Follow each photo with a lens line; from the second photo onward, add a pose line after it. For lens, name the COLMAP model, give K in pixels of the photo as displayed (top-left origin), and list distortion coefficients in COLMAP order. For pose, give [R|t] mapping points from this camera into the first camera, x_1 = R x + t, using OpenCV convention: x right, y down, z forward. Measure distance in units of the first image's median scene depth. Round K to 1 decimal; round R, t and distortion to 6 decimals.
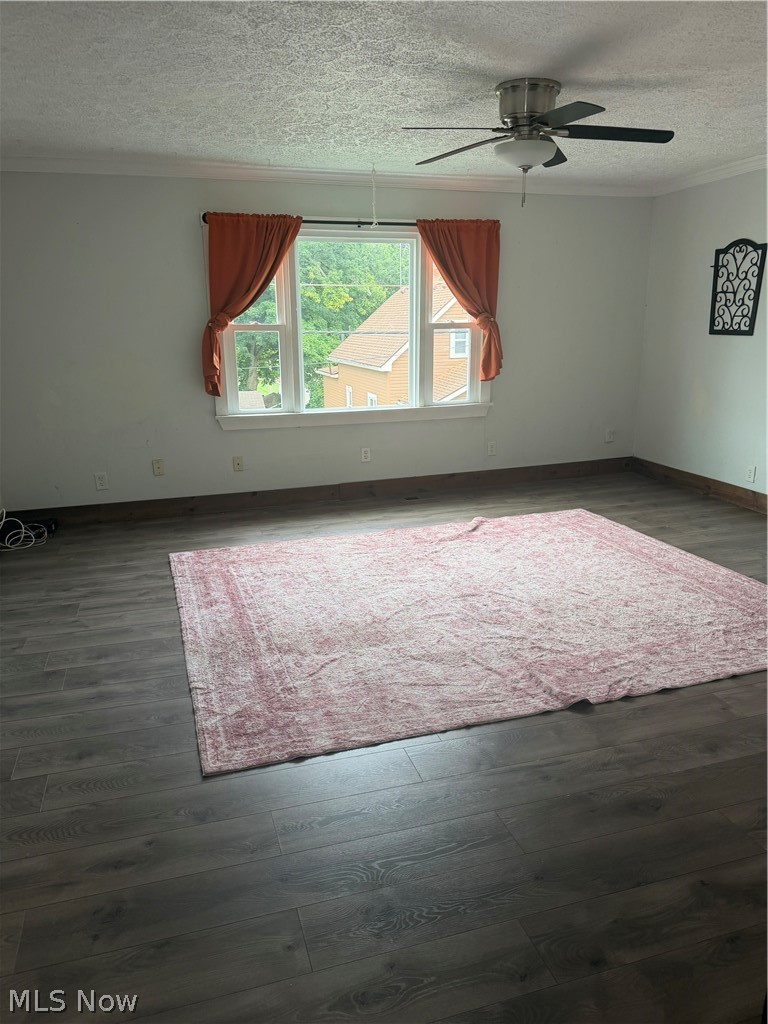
lens RADIAL K [[674.9, 0, 384.0], [0, 674.9, 512.0], [0, 0, 1]] dist [0.033309, -0.000649]
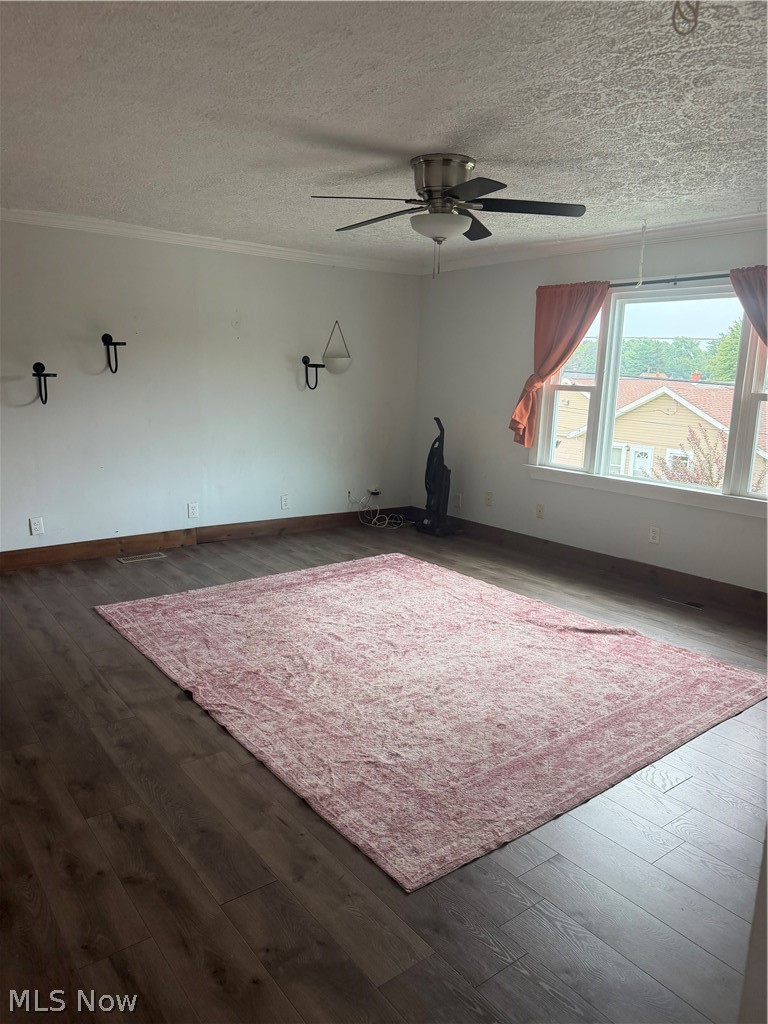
lens RADIAL K [[674.9, 0, 384.0], [0, 674.9, 512.0], [0, 0, 1]] dist [0.033309, -0.000649]
pose [[0.395836, 0.219480, -0.891708, 0.878540], [-0.284871, 0.952465, 0.107978, -0.156806], [0.873019, 0.211280, 0.439543, 0.429711]]
